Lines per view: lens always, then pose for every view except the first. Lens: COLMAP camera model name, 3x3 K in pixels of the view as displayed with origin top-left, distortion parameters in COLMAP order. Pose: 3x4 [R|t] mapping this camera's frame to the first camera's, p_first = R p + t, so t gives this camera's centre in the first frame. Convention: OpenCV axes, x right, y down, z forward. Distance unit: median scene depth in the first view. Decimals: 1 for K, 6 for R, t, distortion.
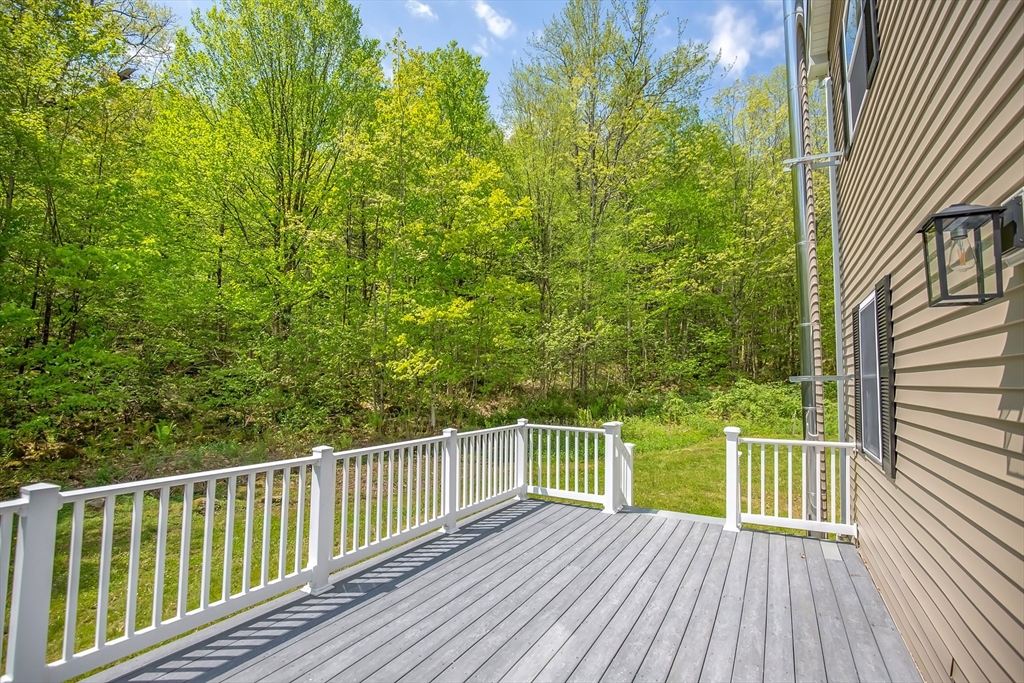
lens RADIAL K [[484.1, 0, 516.2], [0, 484.1, 341.1], [0, 0, 1]] dist [-0.036882, 0.008178]
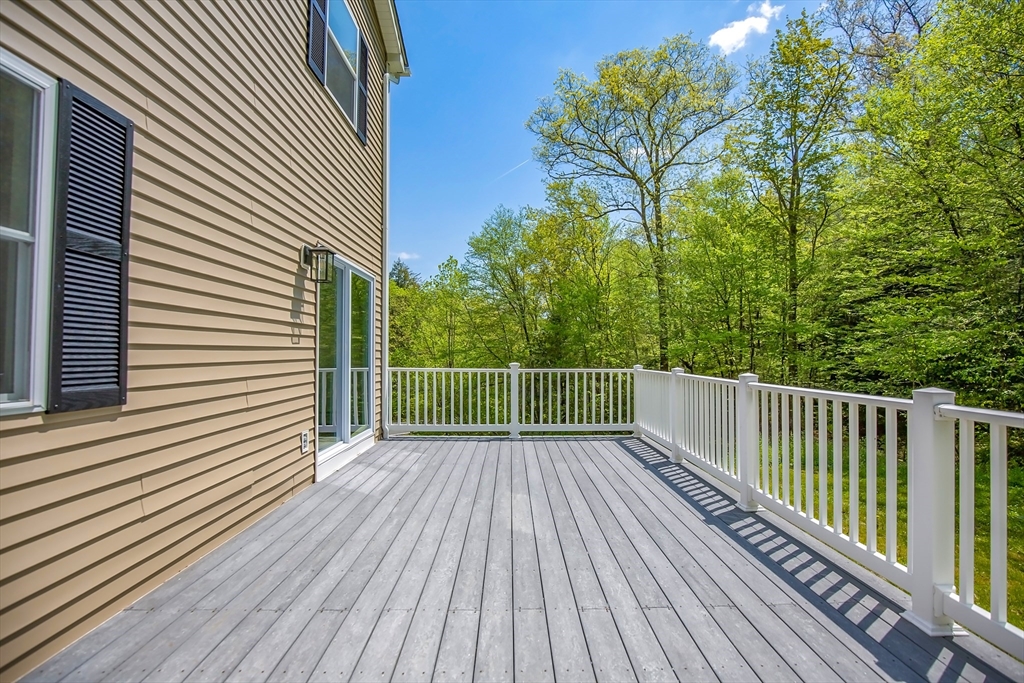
lens RADIAL K [[484.1, 0, 516.2], [0, 484.1, 341.1], [0, 0, 1]] dist [-0.036882, 0.008178]
pose [[-0.874364, -0.030699, -0.484298, 0.528159], [0.022395, 0.994381, -0.103464, 0.235985], [0.484753, -0.101311, -0.868764, 1.609969]]
